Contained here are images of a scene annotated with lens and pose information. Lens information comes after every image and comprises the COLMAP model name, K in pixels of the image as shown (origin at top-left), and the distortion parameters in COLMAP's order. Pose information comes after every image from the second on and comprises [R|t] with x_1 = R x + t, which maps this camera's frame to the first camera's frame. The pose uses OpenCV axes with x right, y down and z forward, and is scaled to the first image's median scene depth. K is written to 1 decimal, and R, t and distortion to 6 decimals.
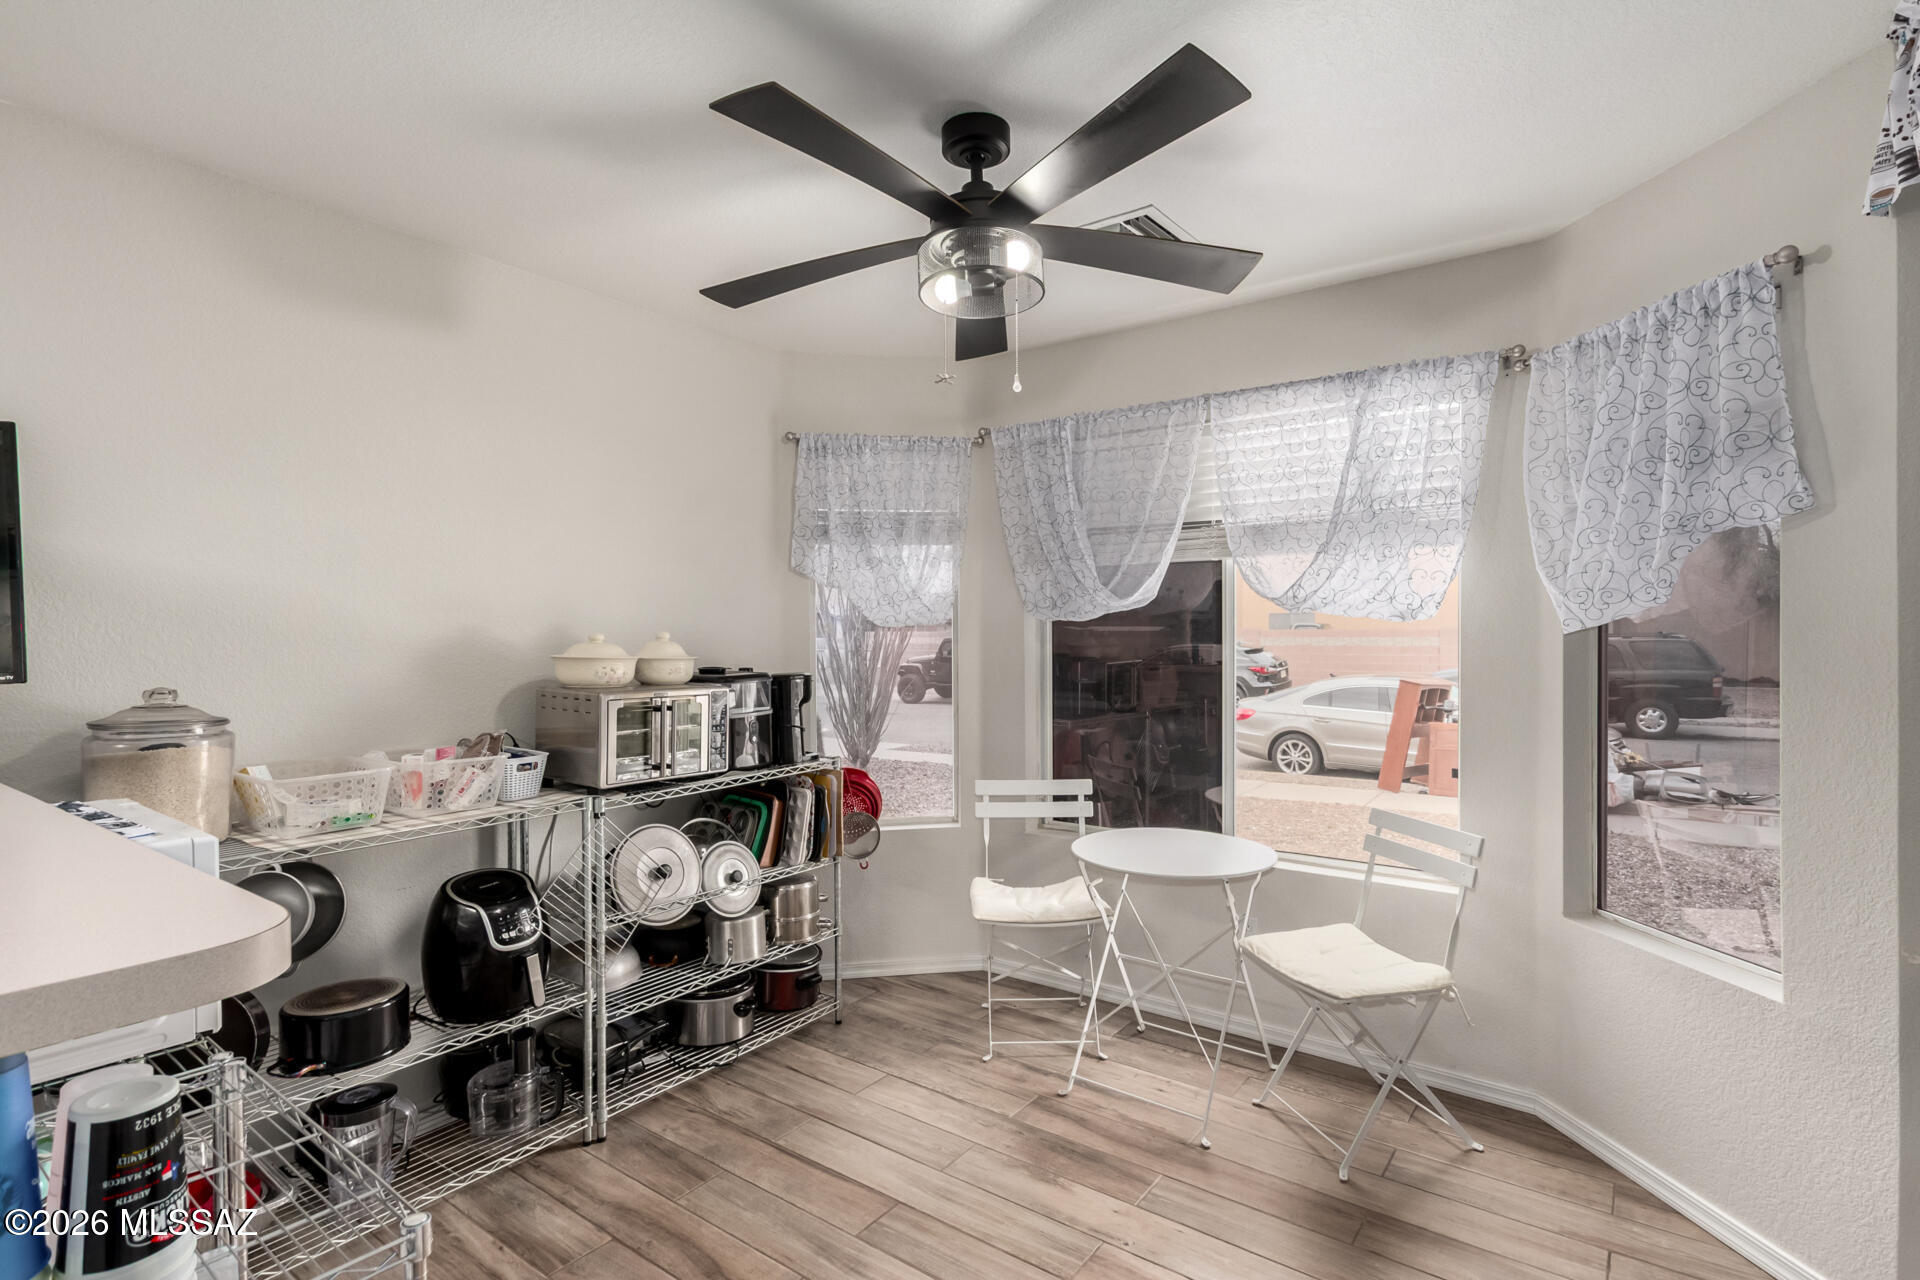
lens RADIAL K [[918.8, 0, 974.0], [0, 918.8, 648.3], [0, 0, 1]] dist [0.002497, 0.001293]
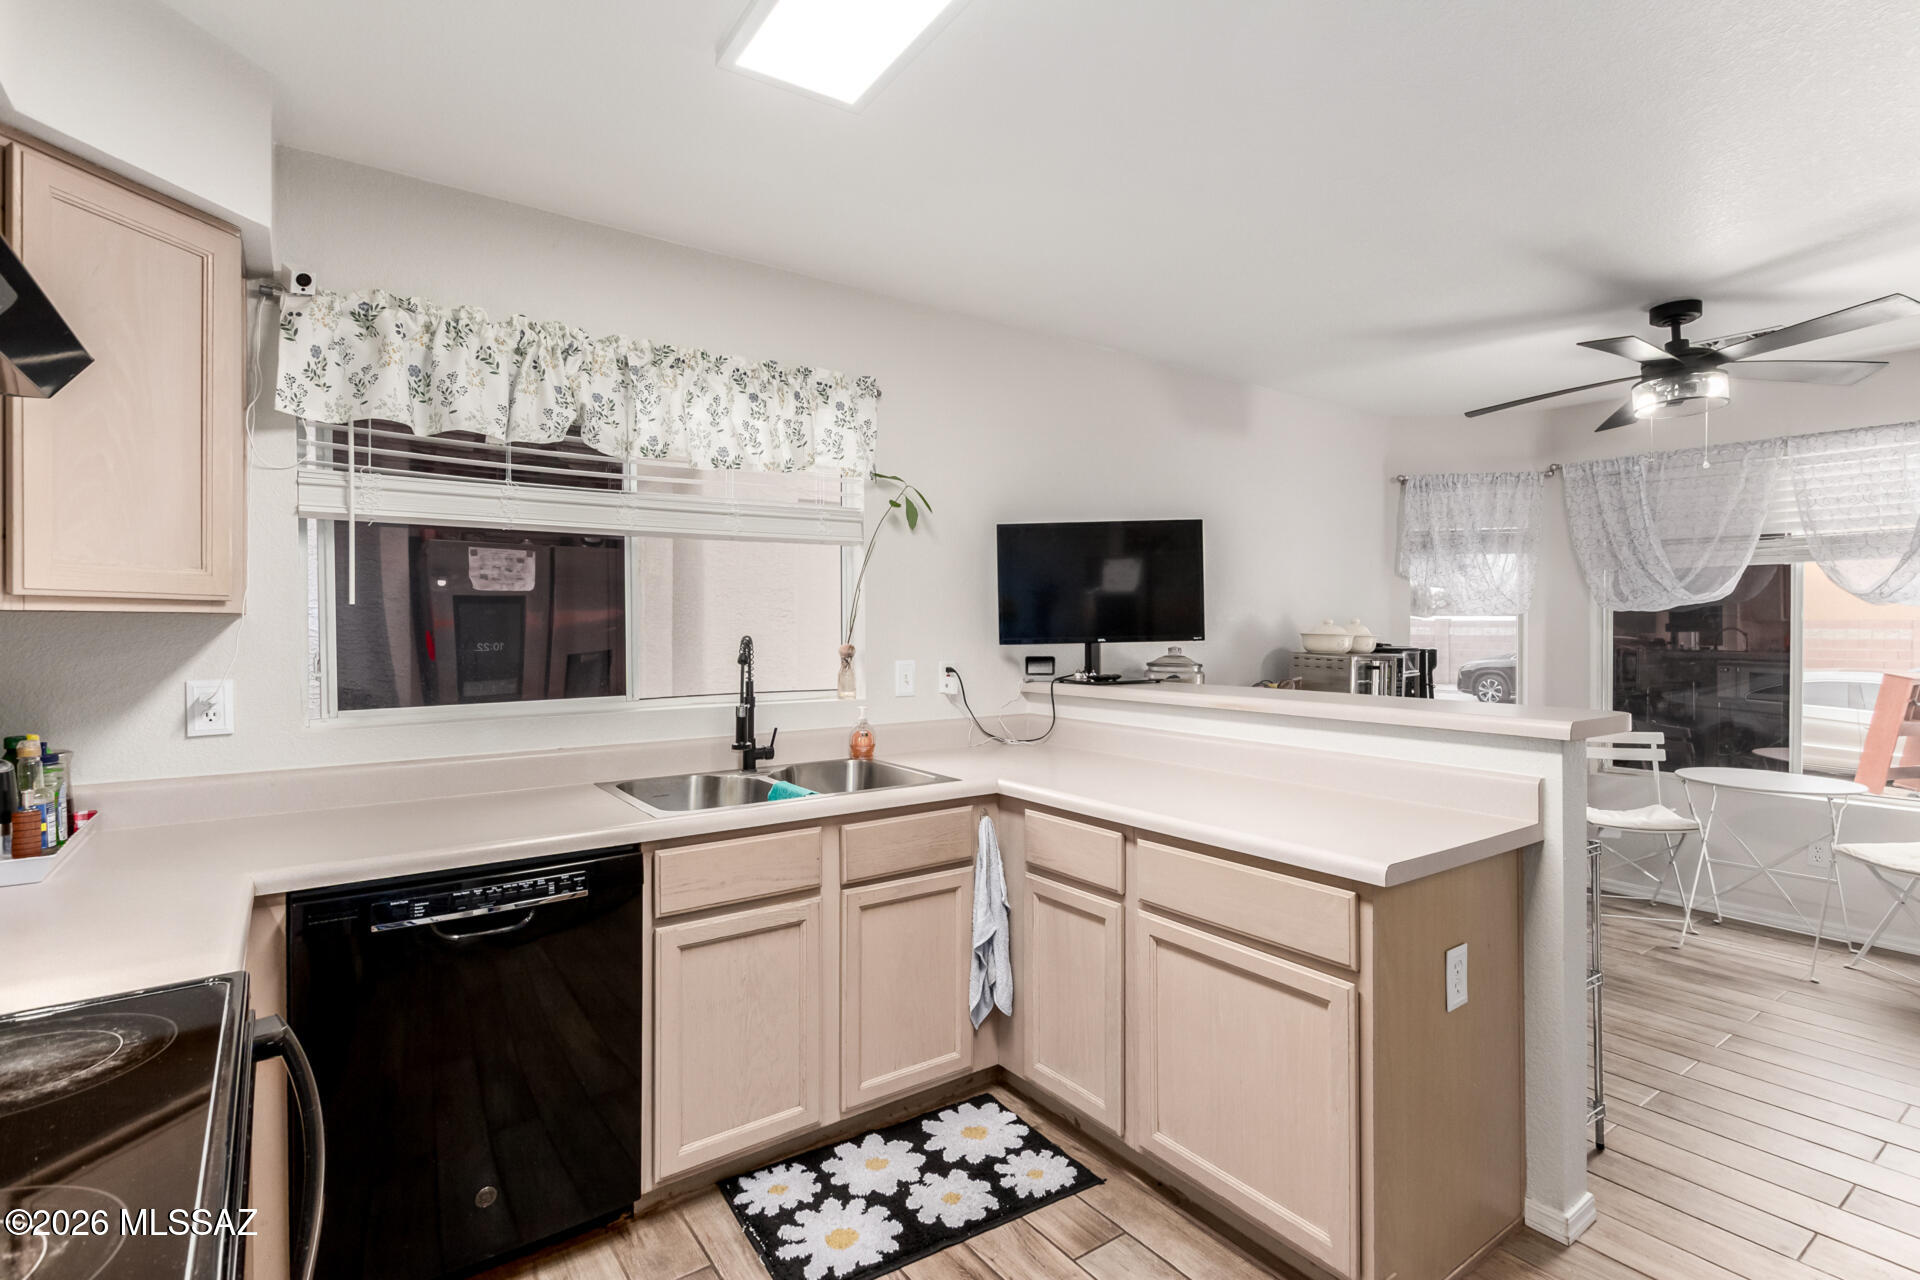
lens RADIAL K [[904.1, 0, 960.0], [0, 904.1, 640.0], [0, 0, 1]] dist [-0.002561, -0.009487]
pose [[0.942409, 0.007483, -0.334378, -0.408152], [-0.006867, 0.999972, 0.003025, 0.015141], [0.334391, -0.000555, 0.942434, -0.565395]]
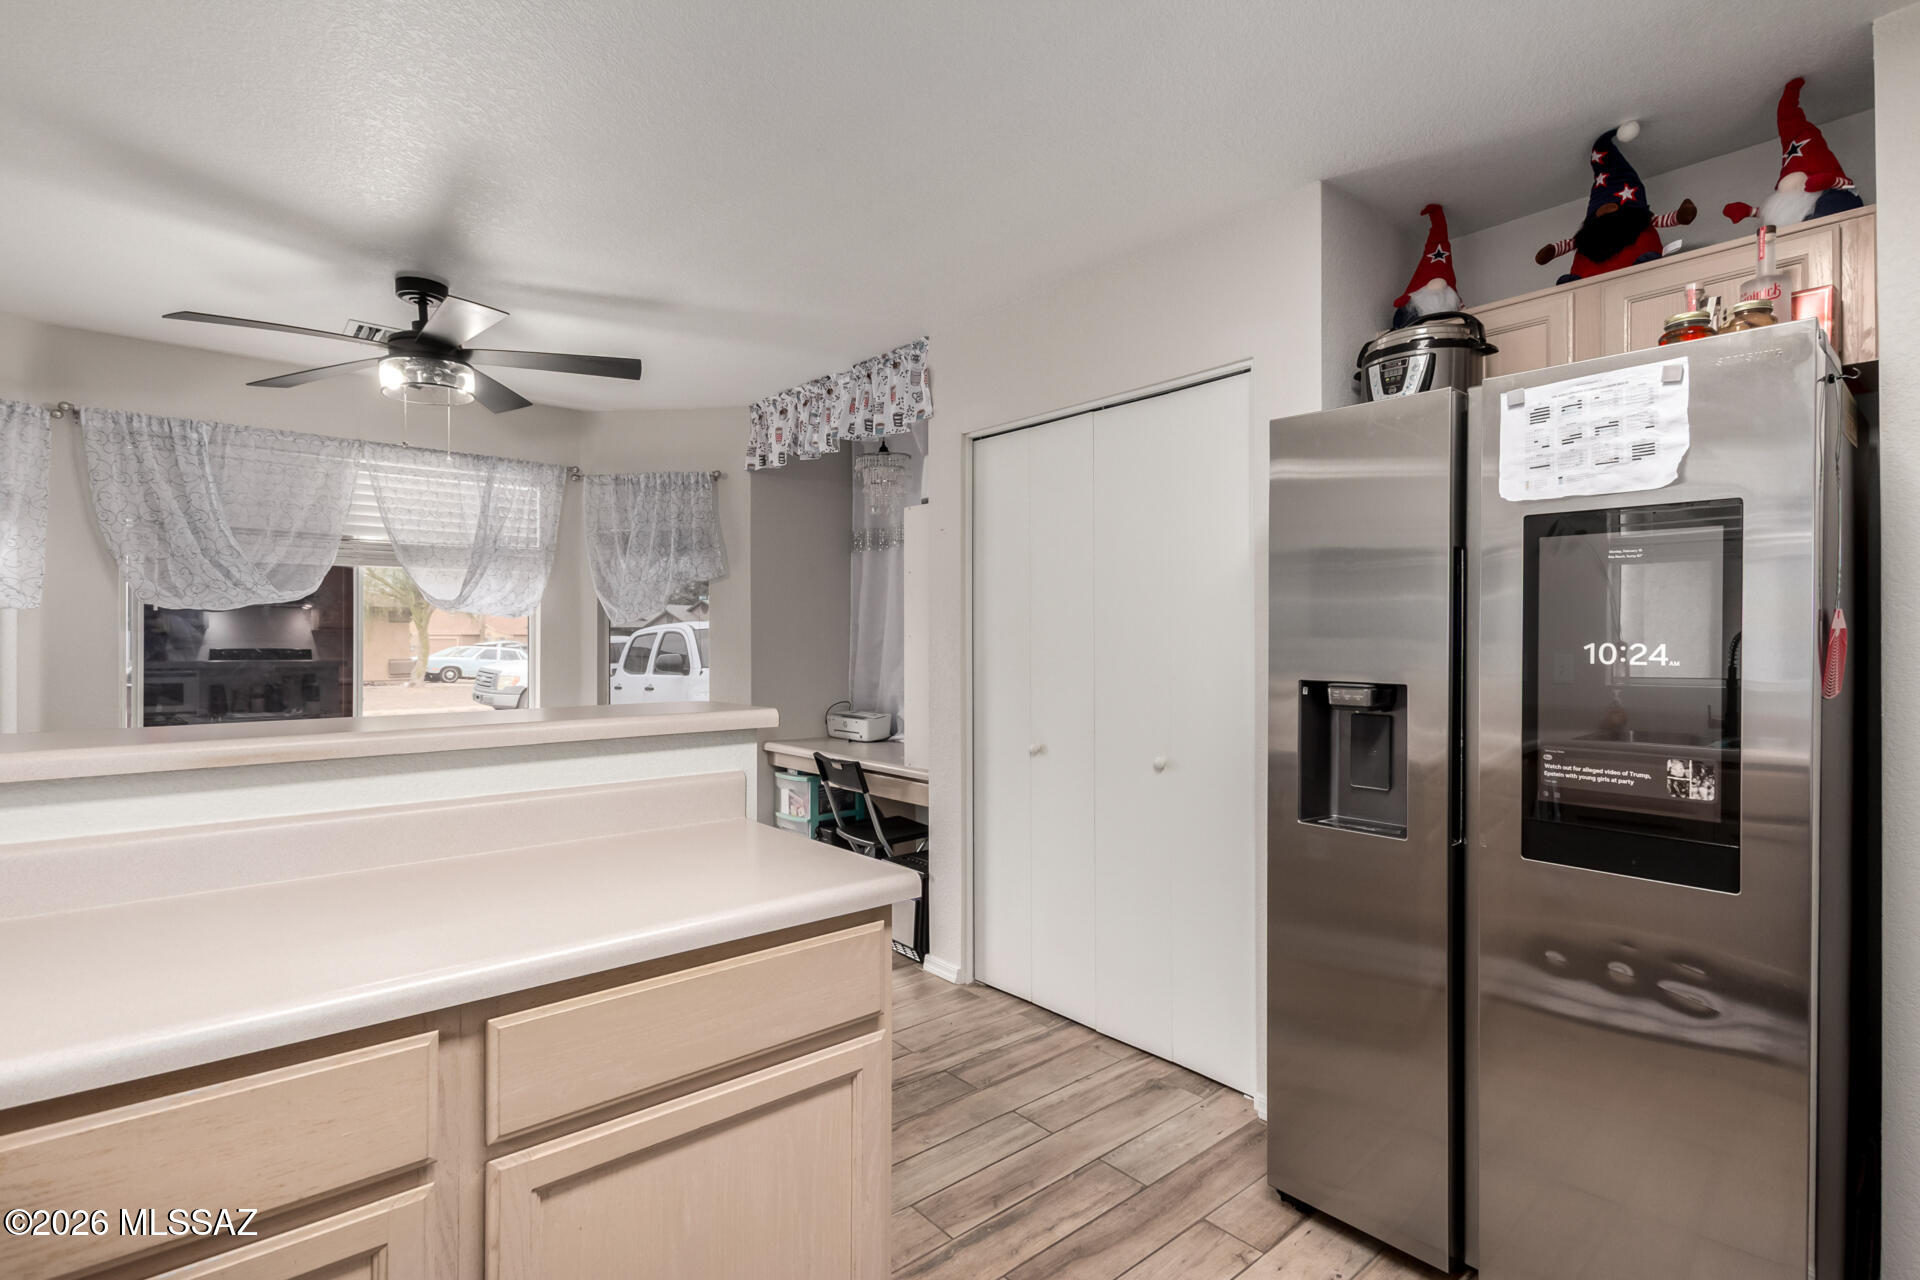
lens RADIAL K [[918.8, 0, 974.0], [0, 918.8, 648.3], [0, 0, 1]] dist [0.002497, 0.001293]
pose [[0.237647, -0.005841, 0.971334, -0.790331], [0.014012, 0.999898, 0.002584, 0.027925], [-0.971250, 0.012996, 0.237705, -0.148985]]
